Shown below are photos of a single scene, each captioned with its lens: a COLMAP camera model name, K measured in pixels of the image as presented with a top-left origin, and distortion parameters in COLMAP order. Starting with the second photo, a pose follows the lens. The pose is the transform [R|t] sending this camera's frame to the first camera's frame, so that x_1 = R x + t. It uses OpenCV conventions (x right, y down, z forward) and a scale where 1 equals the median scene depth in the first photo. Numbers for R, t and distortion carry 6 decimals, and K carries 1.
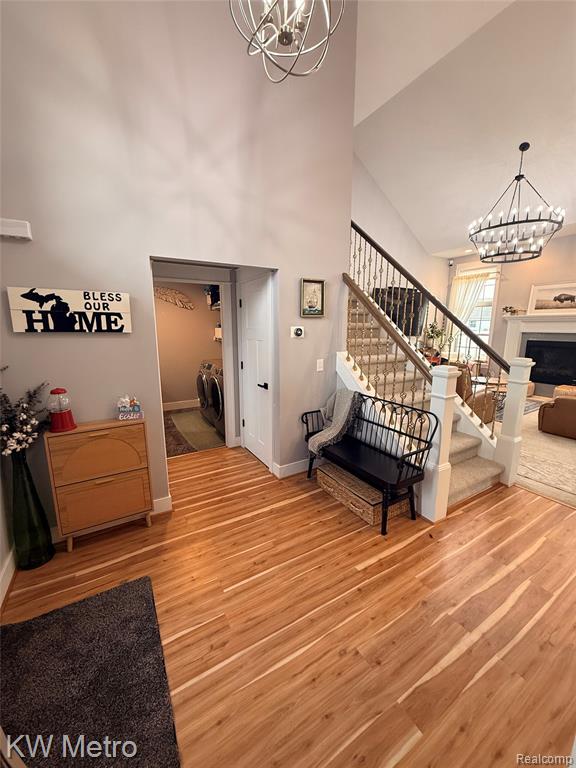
lens RADIAL K [[305.2, 0, 287.5], [0, 305.2, 384.8], [0, 0, 1]] dist [0.004038, 0.000213]
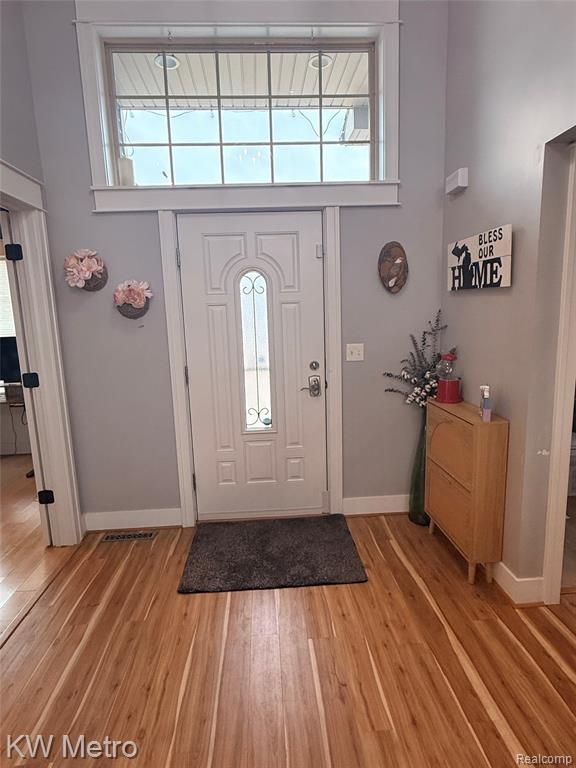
lens RADIAL K [[432.1, 0, 286.3], [0, 432.1, 383.1], [0, 0, 1]] dist [-0.000693, 0.000151]
pose [[-0.456800, 0.160437, -0.874982, 0.586410], [-0.137701, 0.958993, 0.247730, -0.155403], [0.878847, 0.233649, -0.415976, 1.153235]]
